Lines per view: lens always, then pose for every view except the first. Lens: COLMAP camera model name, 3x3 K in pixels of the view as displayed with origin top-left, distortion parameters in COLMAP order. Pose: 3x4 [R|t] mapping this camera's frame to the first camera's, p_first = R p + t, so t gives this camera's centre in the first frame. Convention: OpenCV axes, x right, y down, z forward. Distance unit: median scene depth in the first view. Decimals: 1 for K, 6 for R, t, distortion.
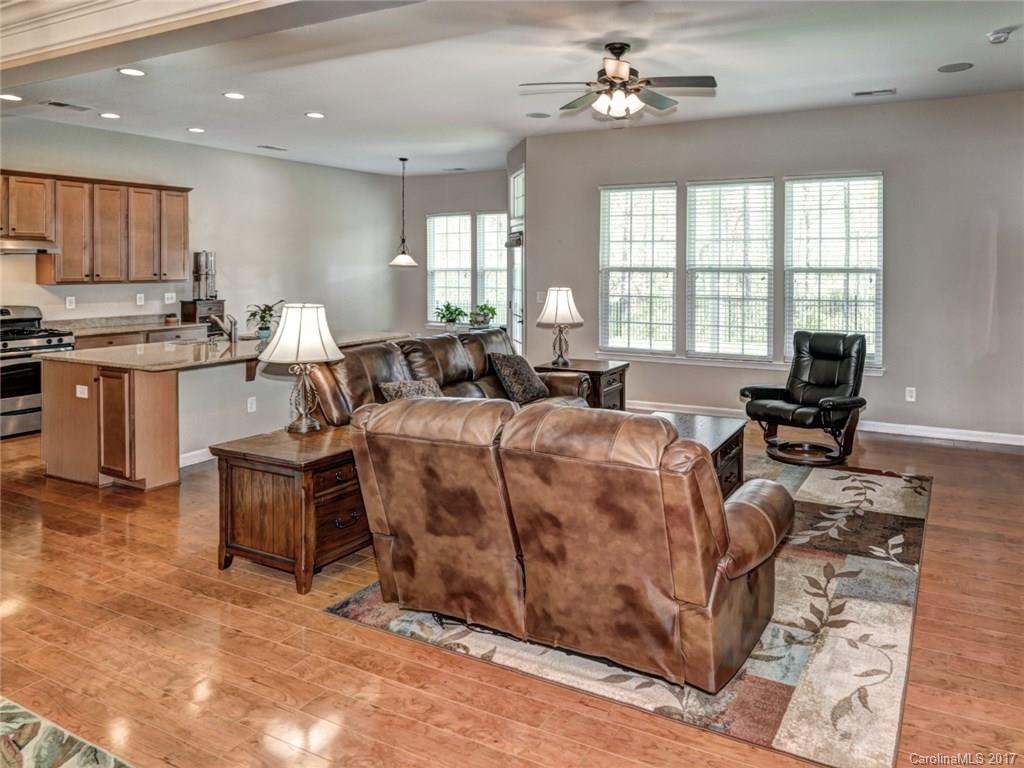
lens RADIAL K [[717.8, 0, 608.8], [0, 717.8, 260.2], [0, 0, 1]] dist [0.008152, -0.003453]
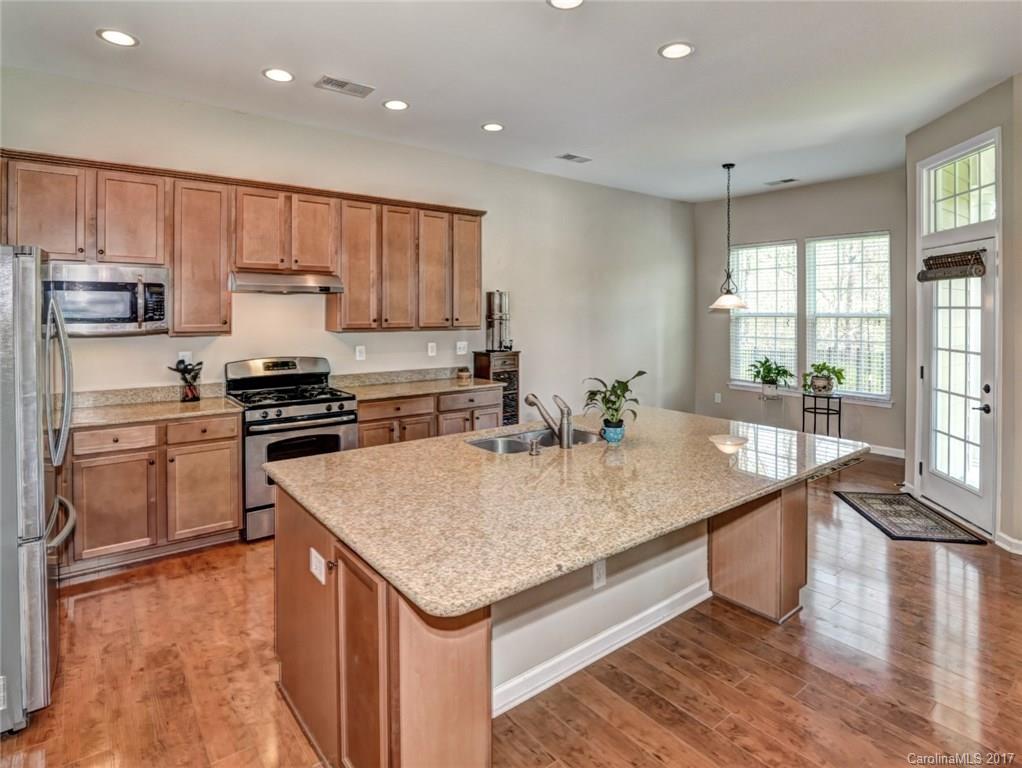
lens RADIAL K [[554.4, 0, 483.3], [0, 554.4, 310.3], [0, 0, 1]] dist [-0.017425, -0.000894]
pose [[0.879602, 0.005628, -0.475677, -0.334420], [-0.001327, 0.999955, 0.009378, 0.004311], [0.475708, -0.007618, 0.879570, 0.529297]]
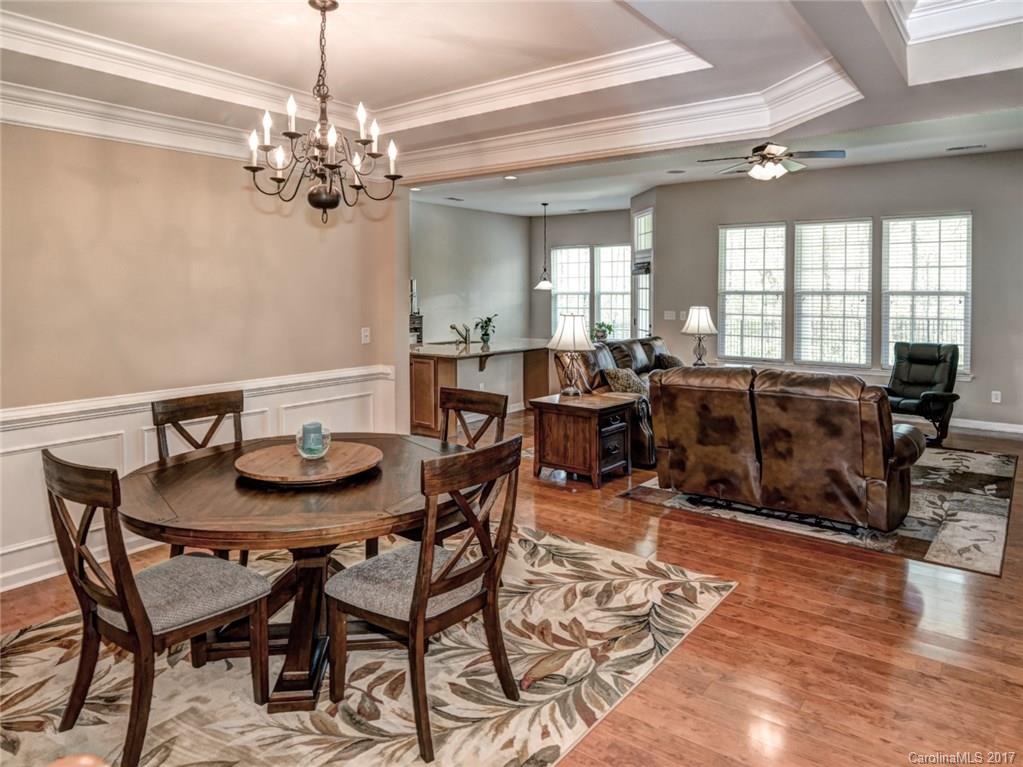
lens RADIAL K [[717.1, 0, 524.8], [0, 717.1, 293.5], [0, 0, 1]] dist [0.008152, -0.003453]
pose [[0.985917, 0.000981, -0.167233, -0.158701], [0.000919, 0.999936, 0.011284, 0.000062], [0.167234, -0.011279, 0.985853, -0.320443]]
